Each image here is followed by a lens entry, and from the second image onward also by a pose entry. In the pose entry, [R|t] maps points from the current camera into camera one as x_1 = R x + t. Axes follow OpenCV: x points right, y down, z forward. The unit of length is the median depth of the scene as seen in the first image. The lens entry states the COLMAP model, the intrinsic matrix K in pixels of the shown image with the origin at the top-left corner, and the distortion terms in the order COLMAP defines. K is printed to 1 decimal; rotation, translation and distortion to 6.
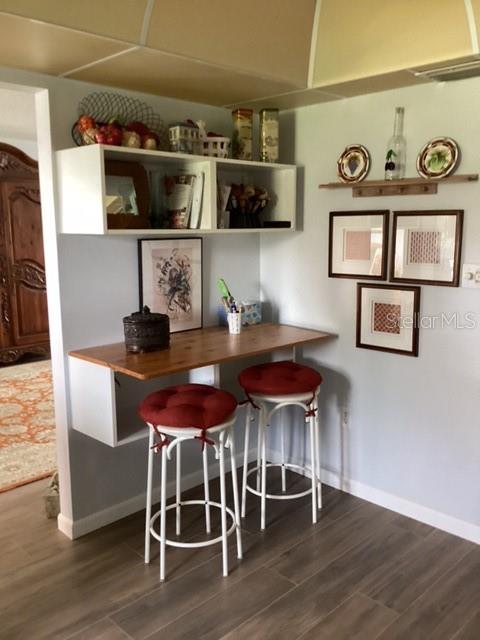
lens RADIAL K [[583.3, 0, 240.0], [0, 583.3, 320.0], [0, 0, 1]] dist [0.145530, -0.279958]
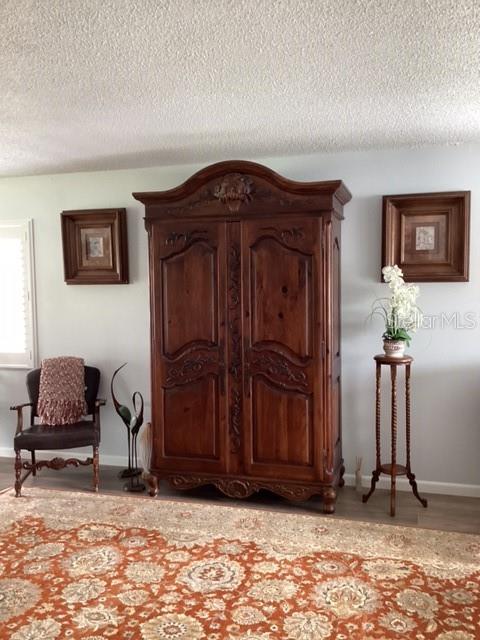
lens RADIAL K [[583.3, 0, 240.0], [0, 583.3, 320.0], [0, 0, 1]] dist [0.145530, -0.279958]
pose [[0.468012, 0.066085, -0.881248, 0.165210], [-0.128543, 0.991685, 0.006100, -0.125481], [0.874324, 0.110423, 0.472615, 0.685080]]
